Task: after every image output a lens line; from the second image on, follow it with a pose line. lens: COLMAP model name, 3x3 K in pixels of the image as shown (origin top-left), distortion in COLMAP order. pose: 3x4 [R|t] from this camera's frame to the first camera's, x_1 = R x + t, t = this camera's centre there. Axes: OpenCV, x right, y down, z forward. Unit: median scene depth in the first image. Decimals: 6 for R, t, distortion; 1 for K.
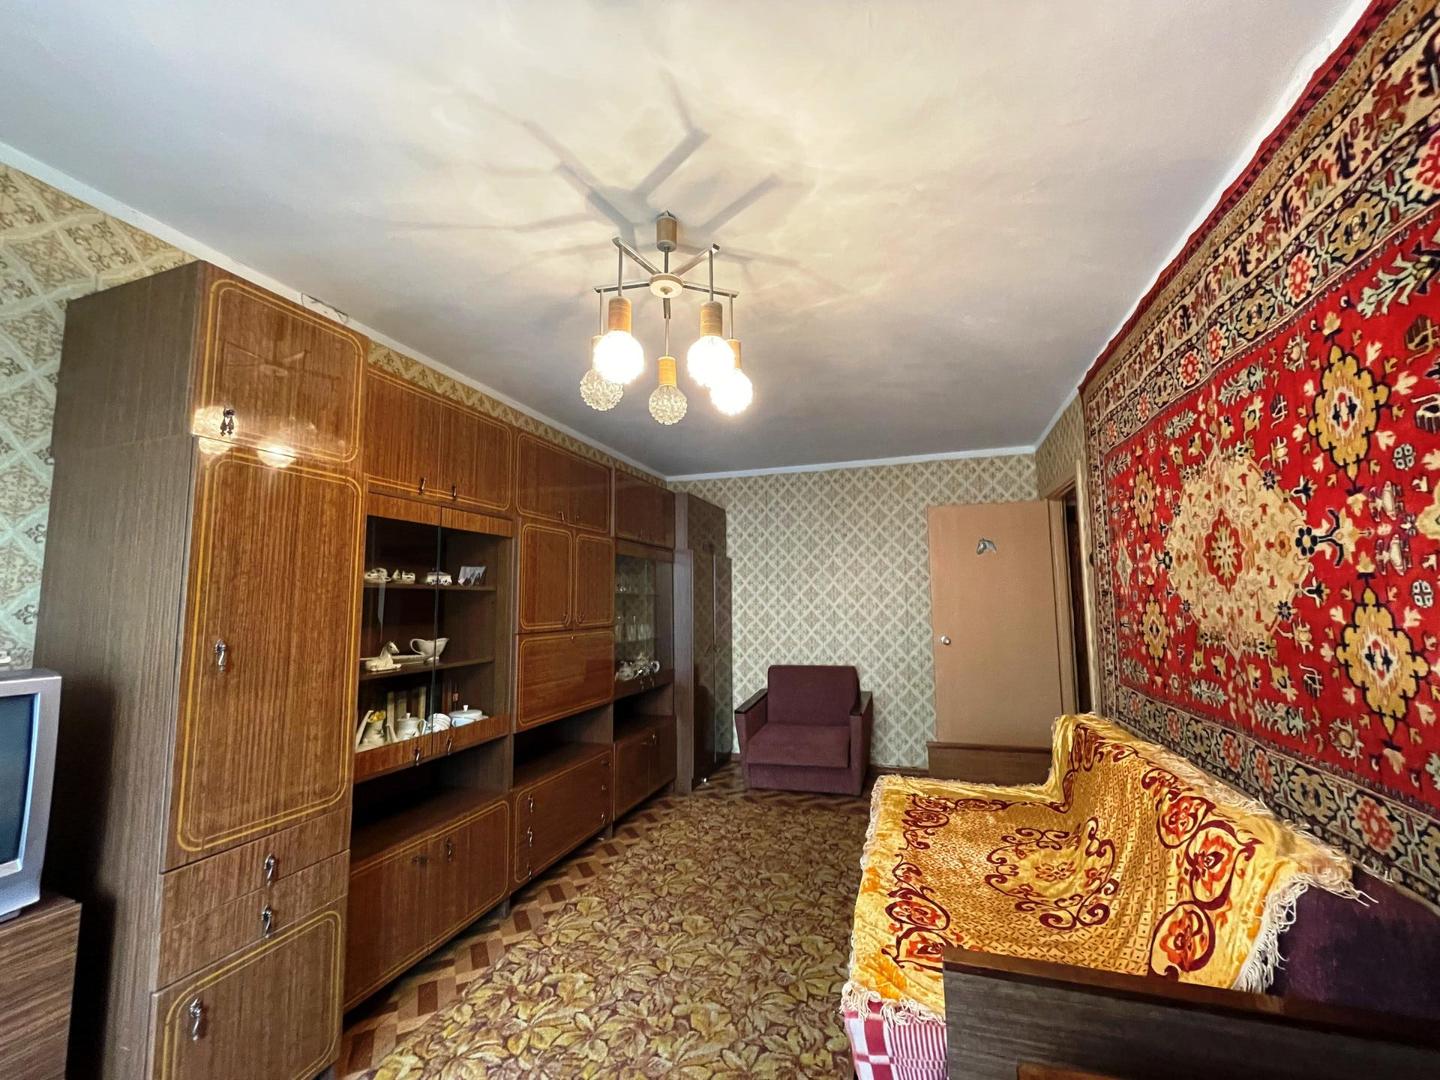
lens RADIAL K [[581.9, 0, 717.2], [0, 581.9, 537.9], [0, 0, 1]] dist [-0.005351, 0.000948]
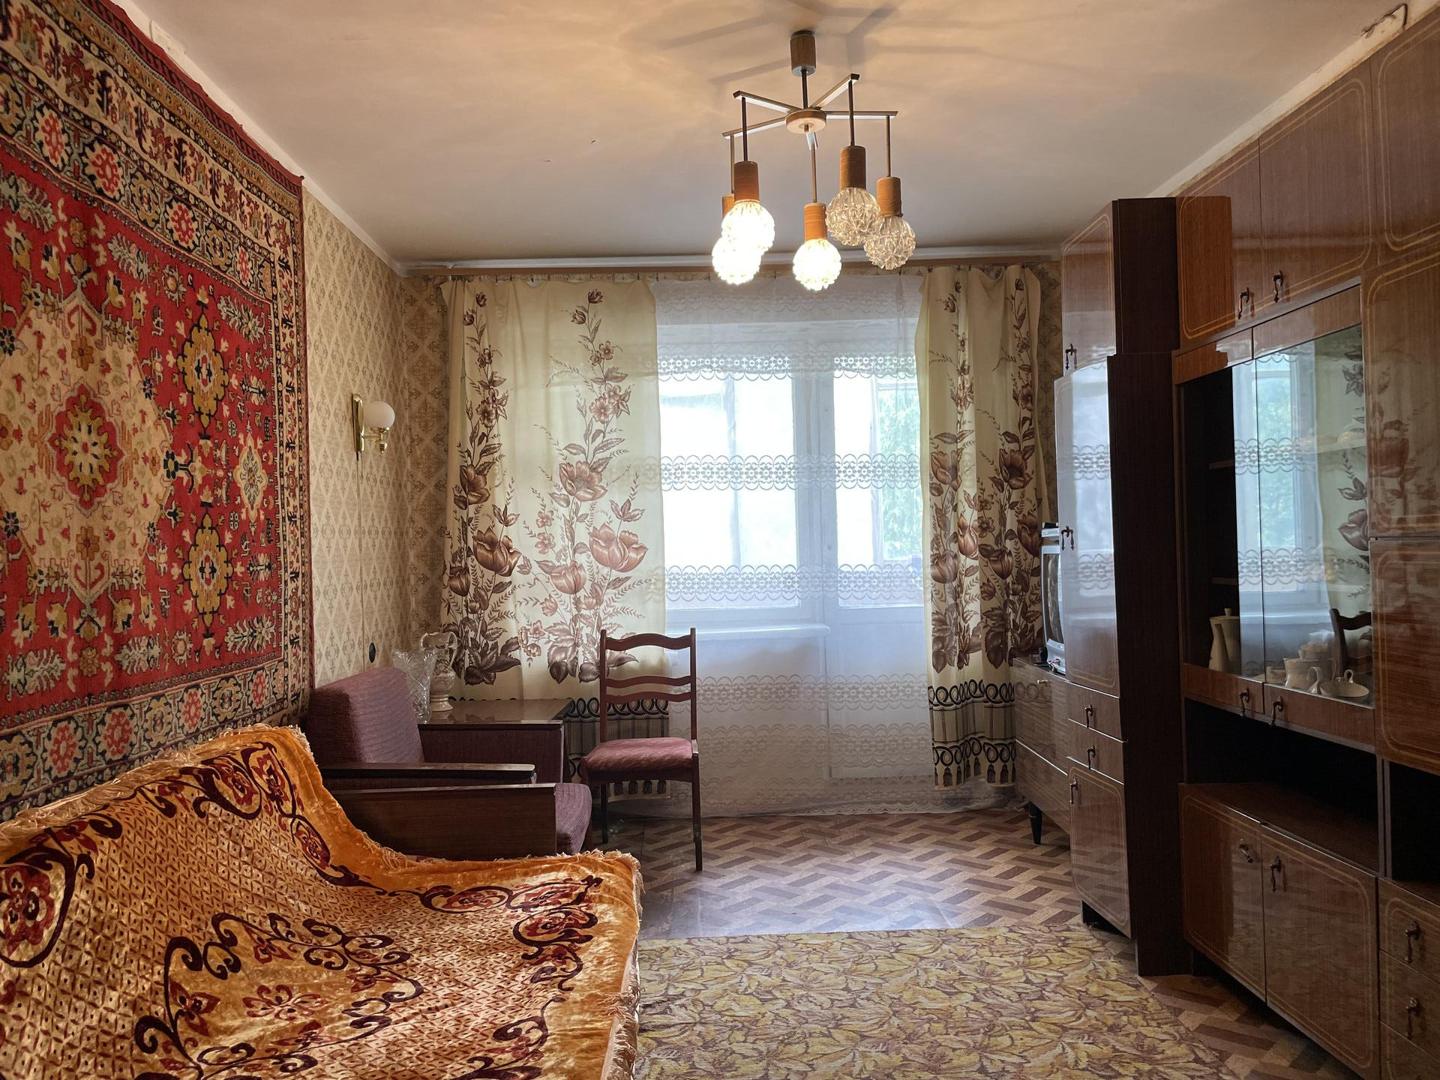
lens RADIAL K [[1100.9, 0, 722.1], [0, 1100.9, 533.1], [0, 0, 1]] dist [0.075346, -0.104900]
pose [[-0.933373, 0.033193, -0.357371, 0.364161], [0.078752, 0.990390, -0.113694, 0.189573], [0.350162, -0.134263, -0.927017, 1.403266]]
